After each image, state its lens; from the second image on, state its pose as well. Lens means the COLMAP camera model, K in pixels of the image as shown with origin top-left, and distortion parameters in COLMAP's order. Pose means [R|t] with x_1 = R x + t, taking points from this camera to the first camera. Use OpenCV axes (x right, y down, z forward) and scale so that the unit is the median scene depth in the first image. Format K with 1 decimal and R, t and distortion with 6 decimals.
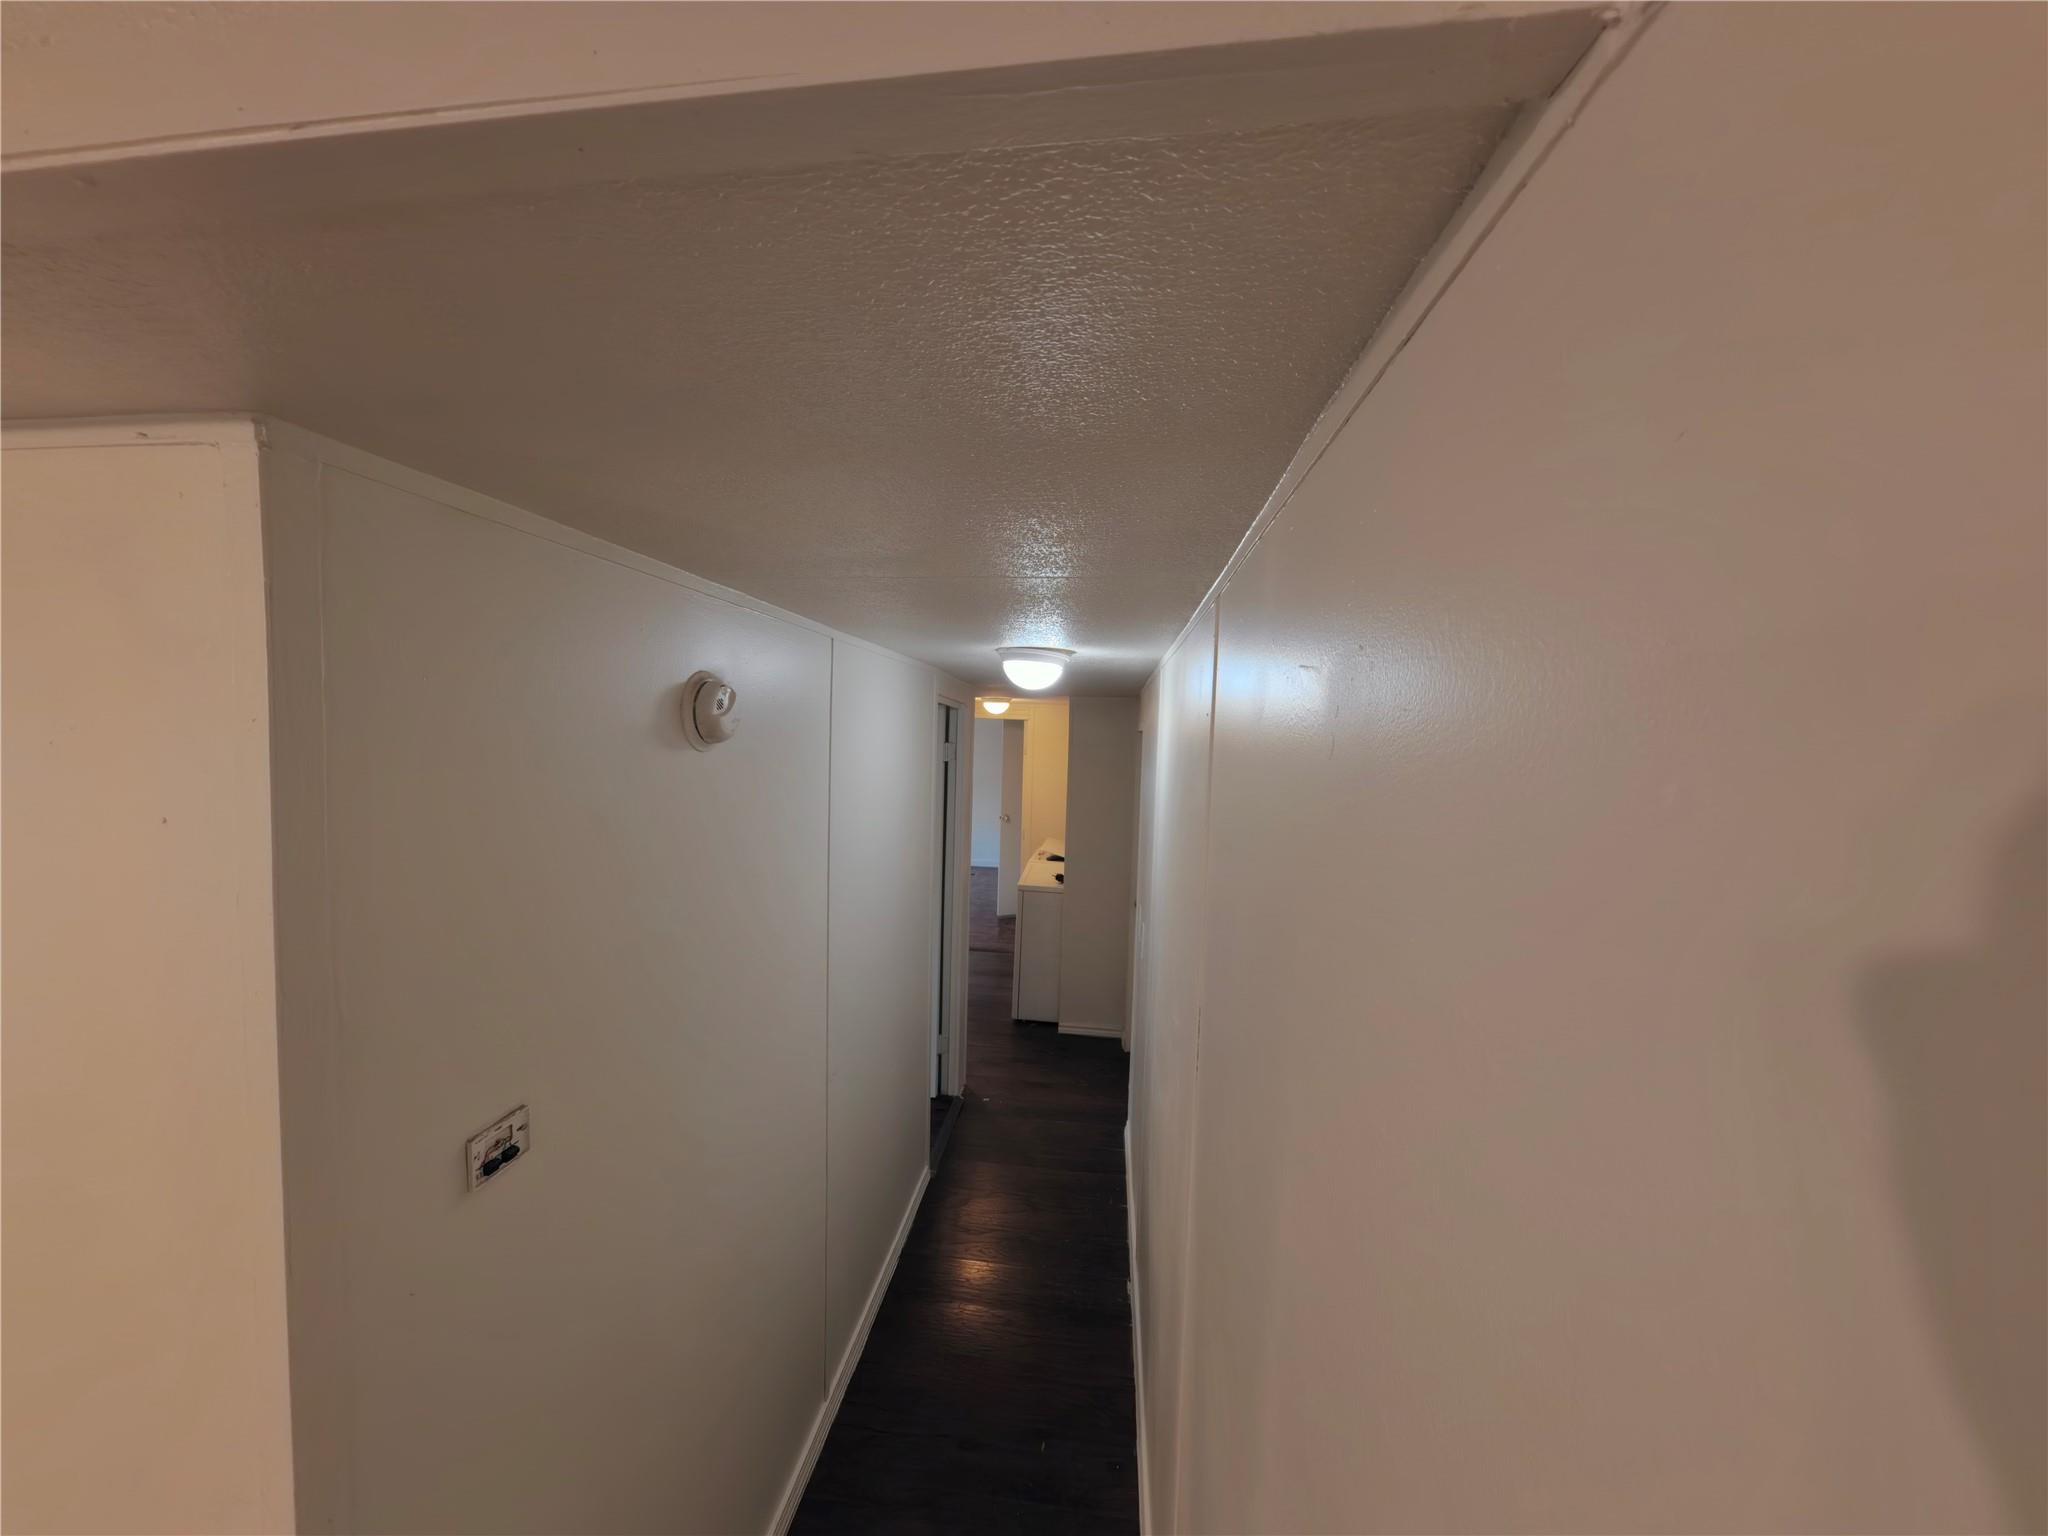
lens RADIAL K [[719.6, 0, 1024.0], [0, 719.6, 768.0], [0, 0, 1]] dist [-0.015289, 0.005101]
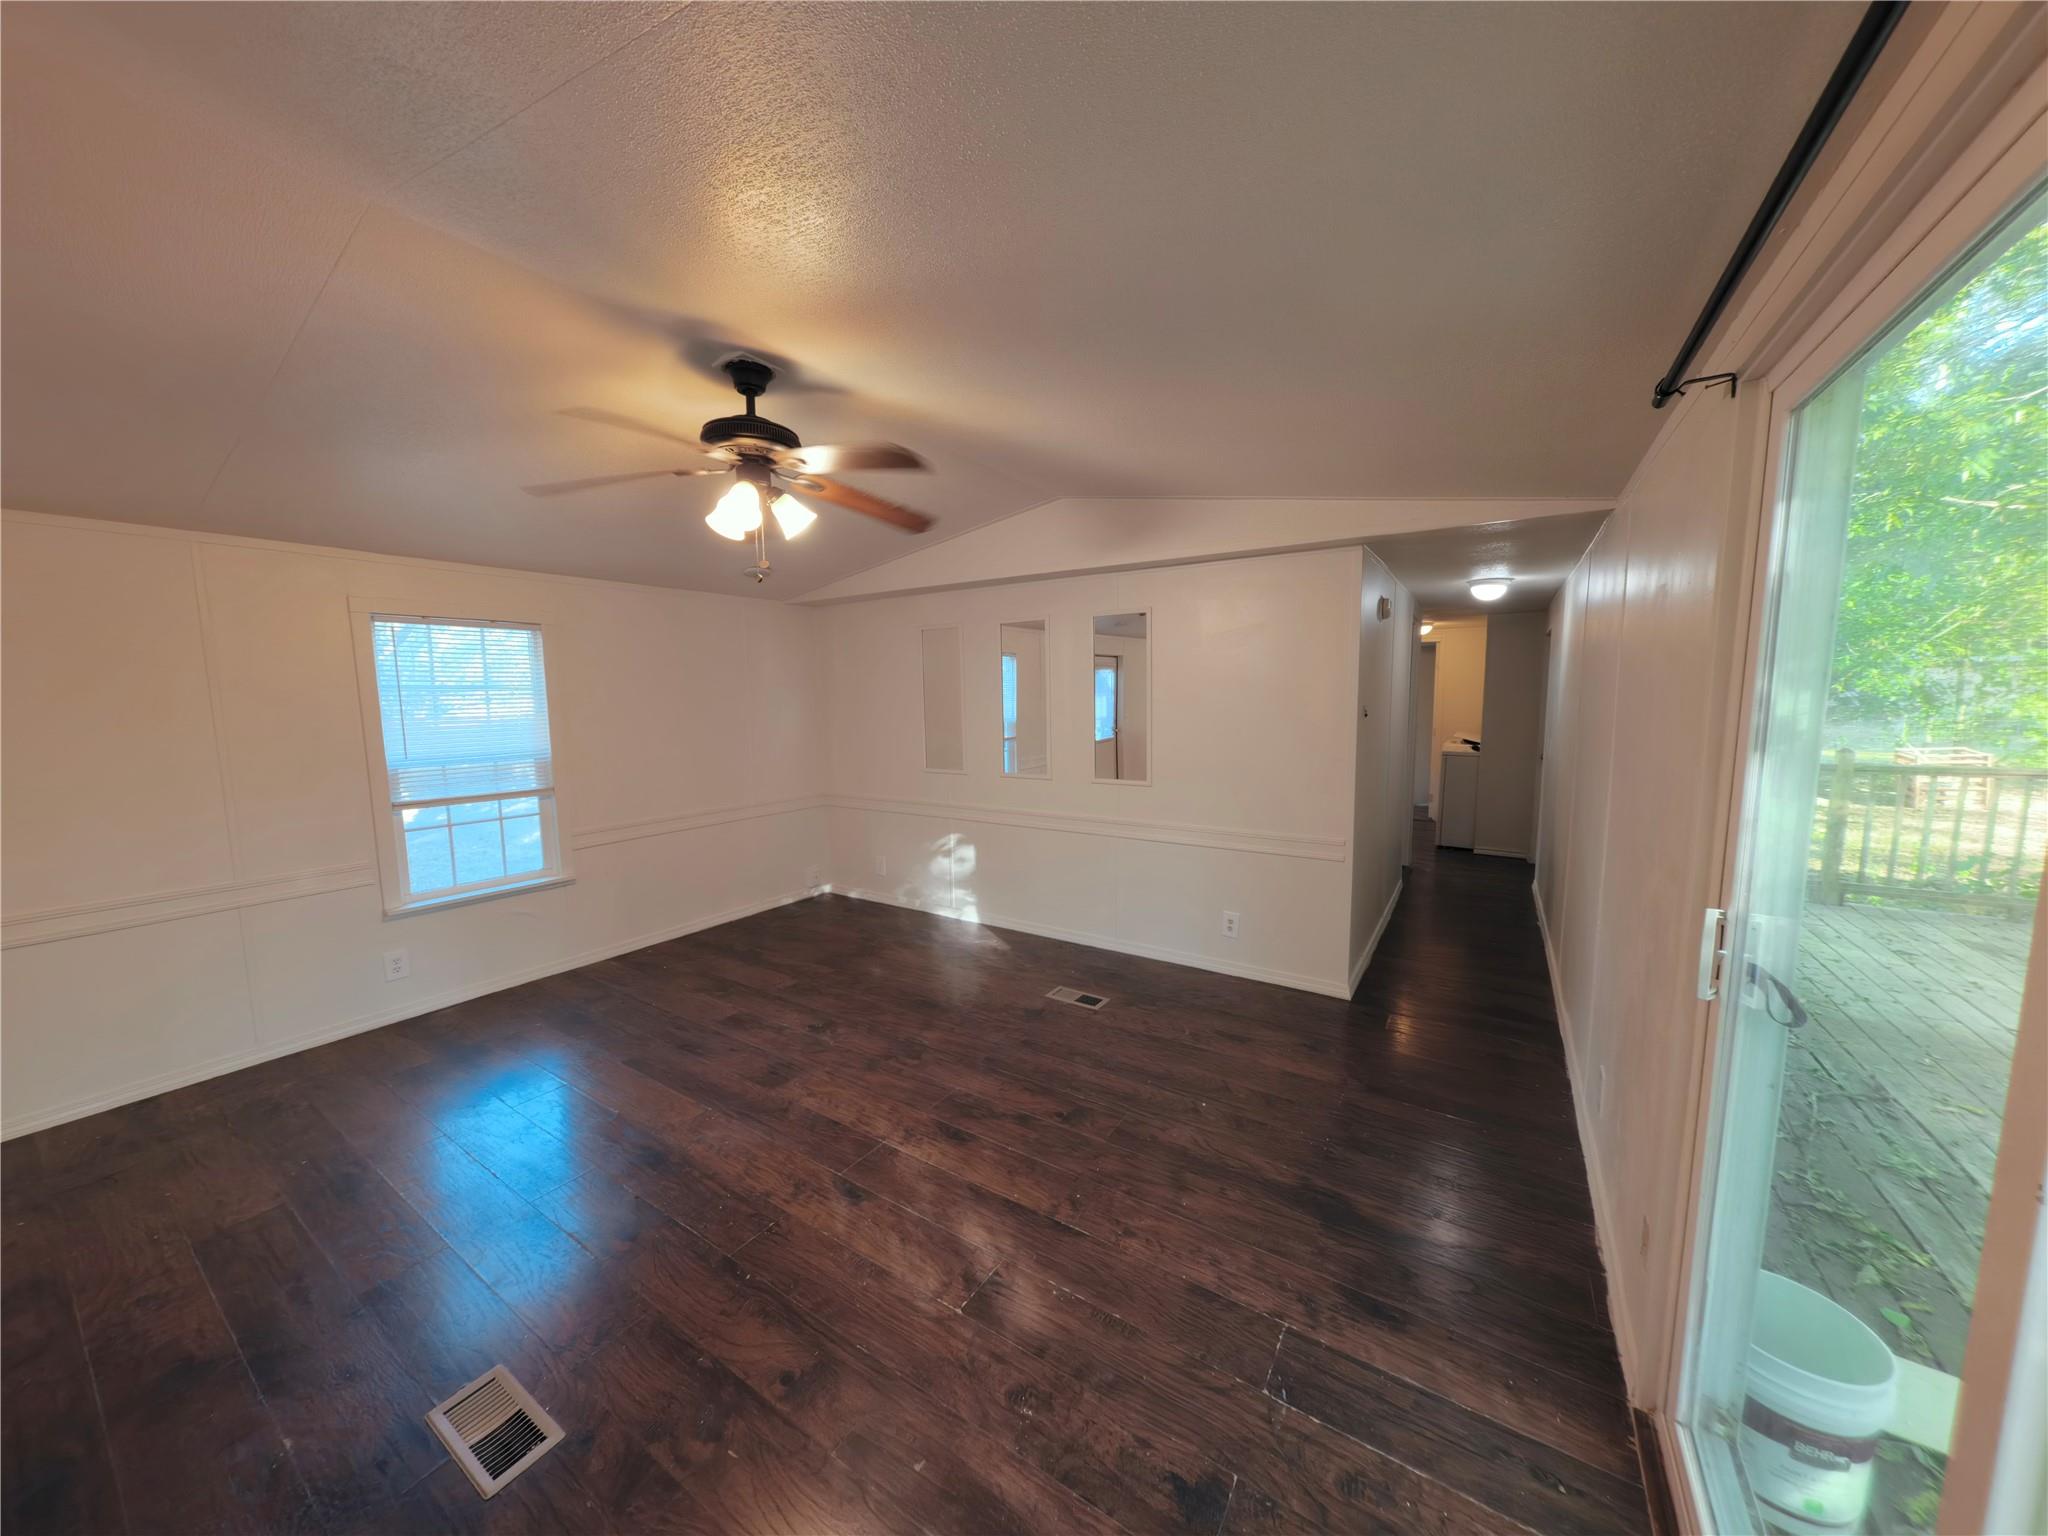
lens RADIAL K [[719.6, 0, 1024.0], [0, 719.6, 768.0], [0, 0, 1]] dist [-0.015289, 0.005101]
pose [[0.895948, 0.007129, -0.444102, -0.143816], [0.015320, 0.998780, 0.046940, 0.137181], [0.443895, -0.048860, 0.894746, -0.773035]]
